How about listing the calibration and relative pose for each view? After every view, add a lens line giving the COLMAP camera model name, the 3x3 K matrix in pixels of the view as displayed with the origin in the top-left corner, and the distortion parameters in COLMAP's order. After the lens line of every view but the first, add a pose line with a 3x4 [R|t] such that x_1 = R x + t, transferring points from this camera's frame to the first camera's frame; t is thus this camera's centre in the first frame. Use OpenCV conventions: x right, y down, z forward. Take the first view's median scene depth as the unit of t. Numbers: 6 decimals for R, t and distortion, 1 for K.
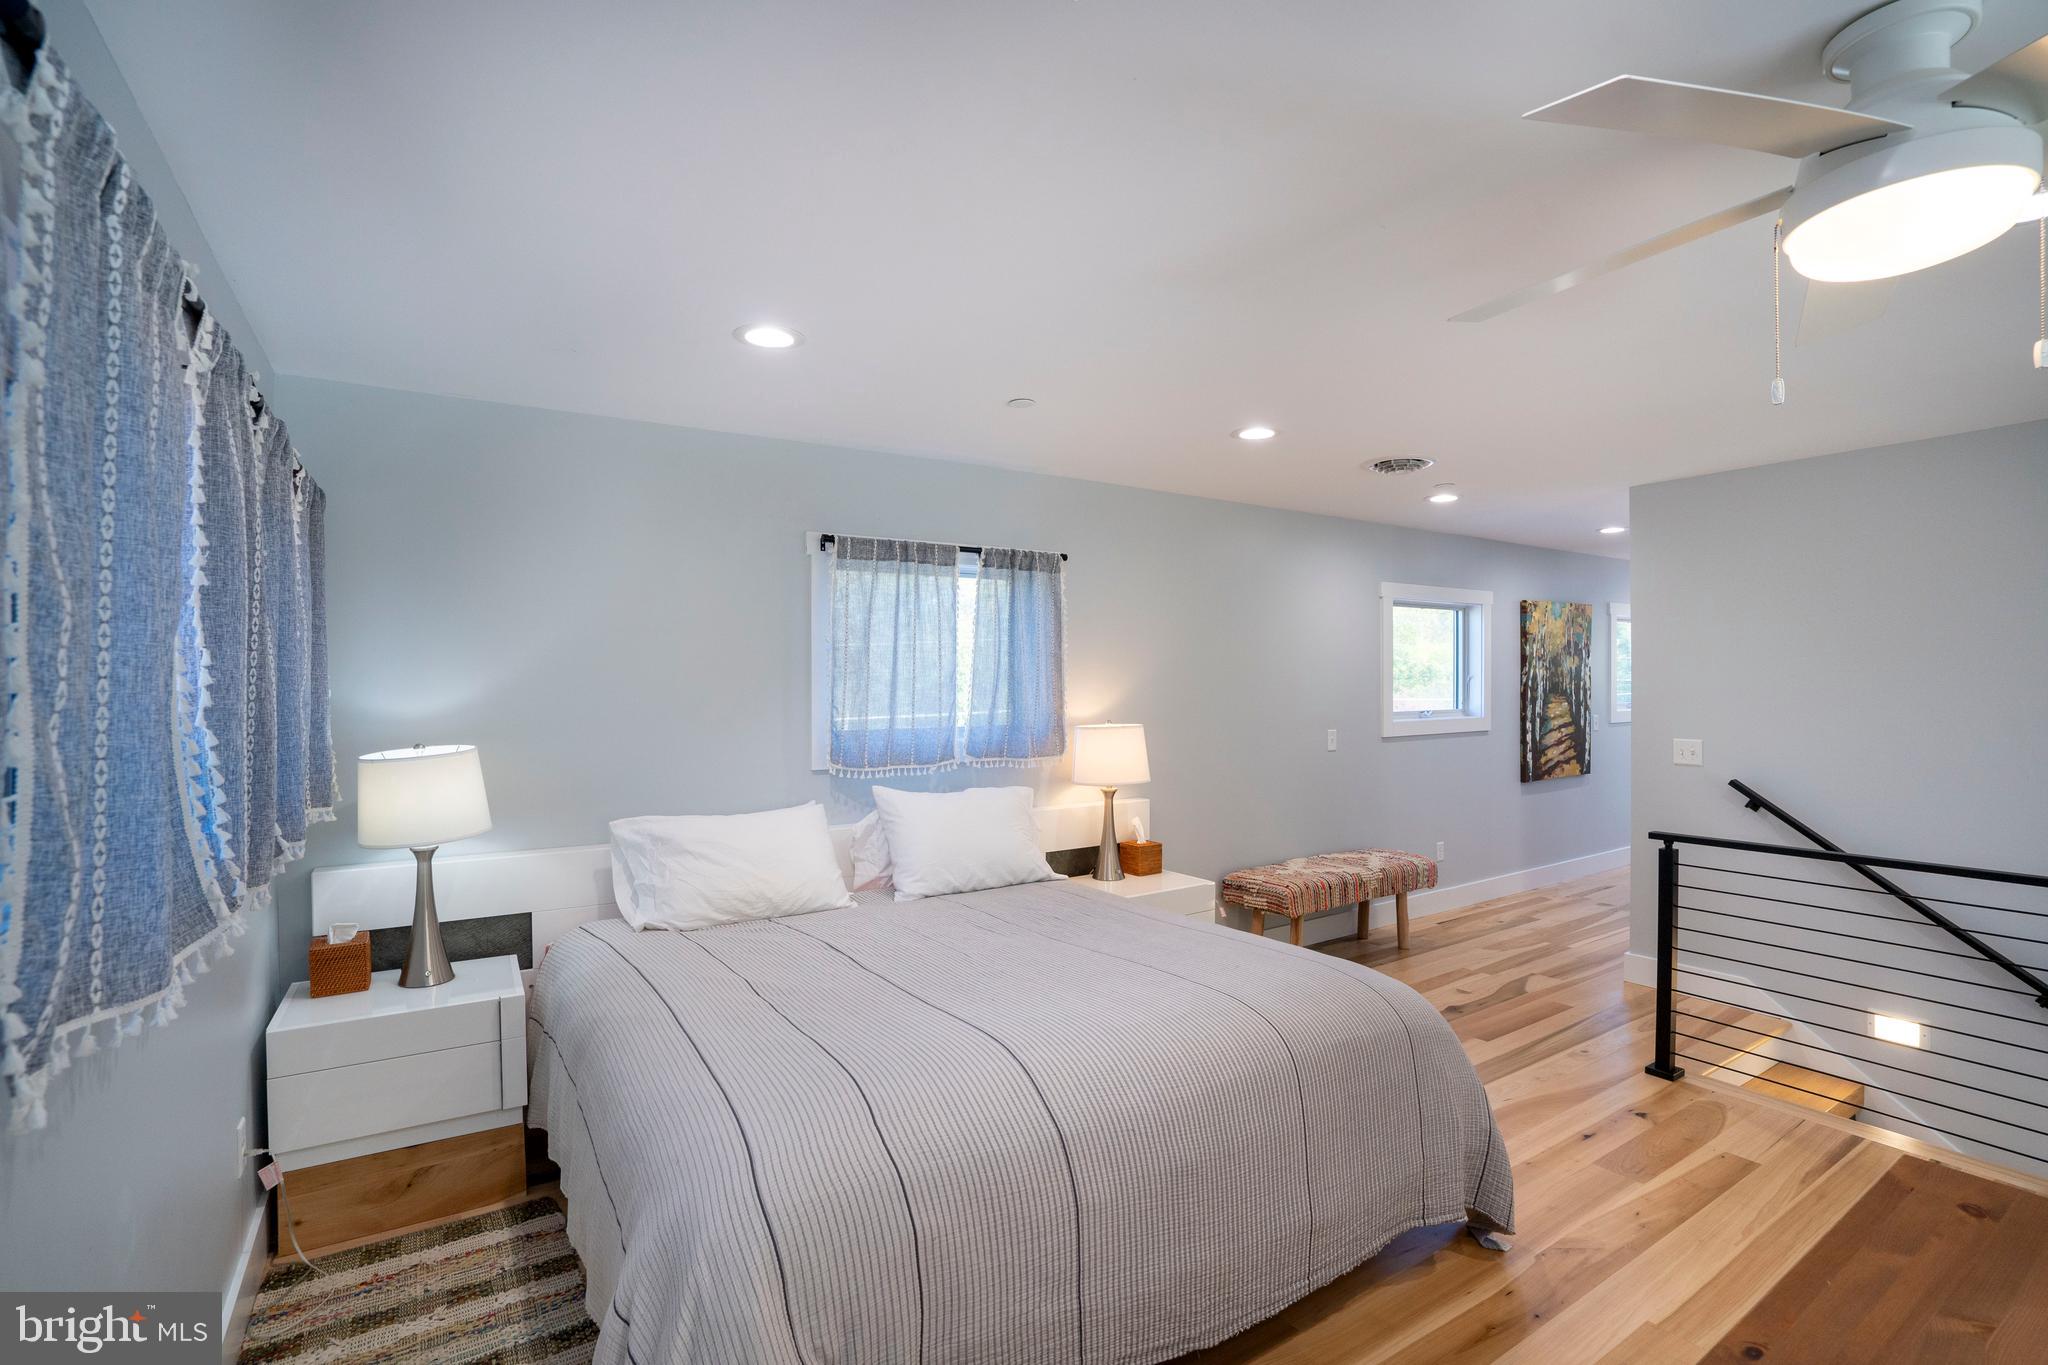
lens RADIAL K [[924.9, 0, 1024.0], [0, 924.9, 682.5], [0, 0, 1]] dist [-0.001507, -0.000050]
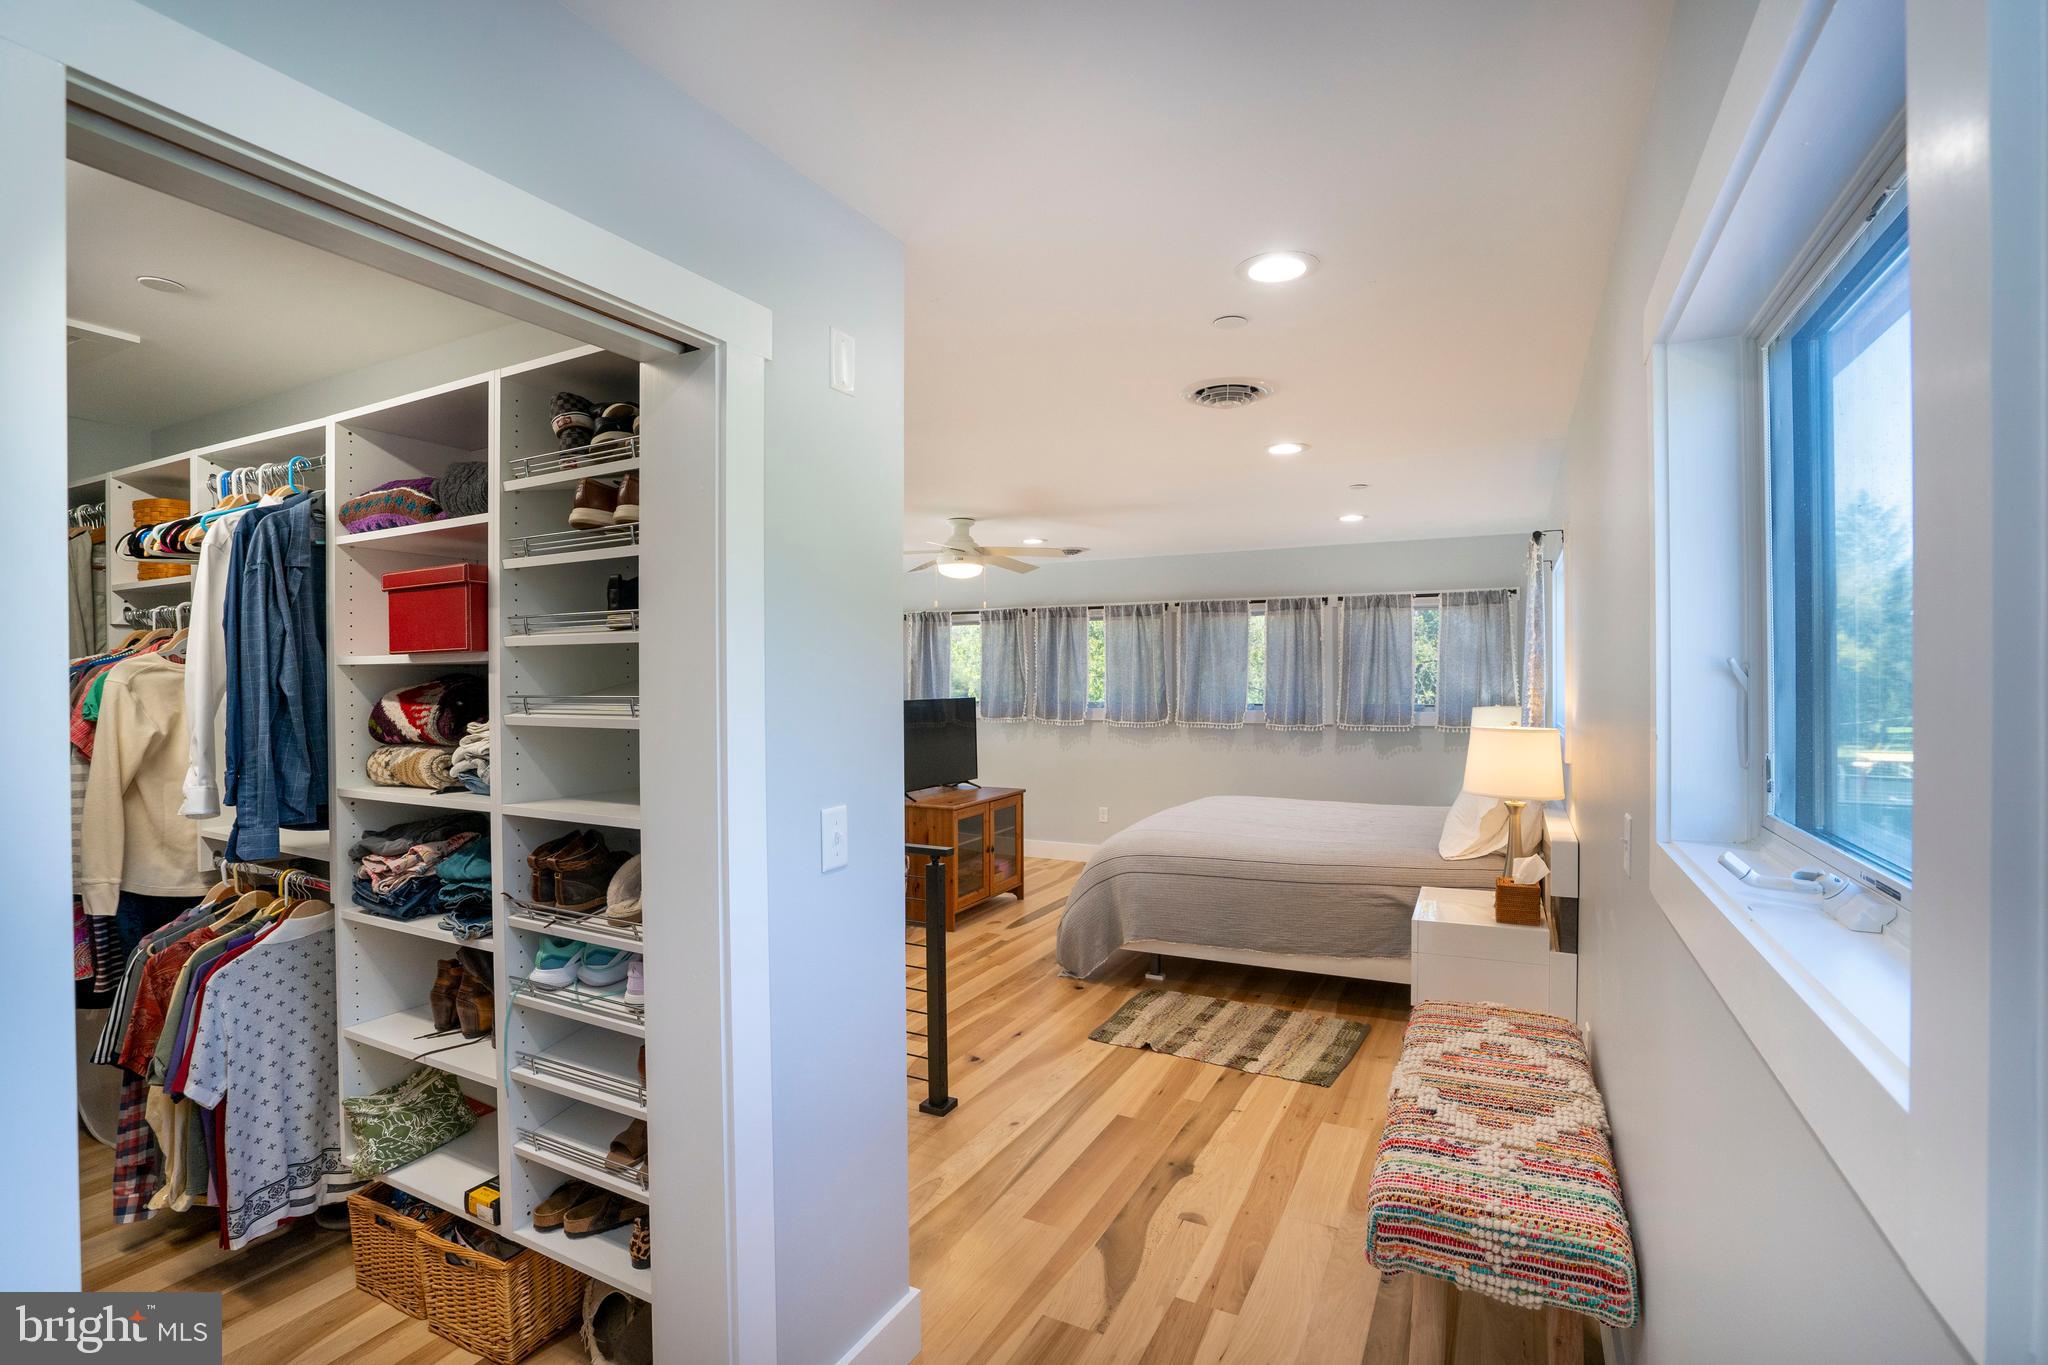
lens RADIAL K [[924.9, 0, 1024.0], [0, 924.9, 682.5], [0, 0, 1]] dist [-0.001507, -0.000050]
pose [[-0.867753, -0.010104, -0.496893, 0.865433], [-0.005113, 0.999922, -0.011404, 0.019675], [0.496969, -0.007355, -0.867737, 1.472158]]
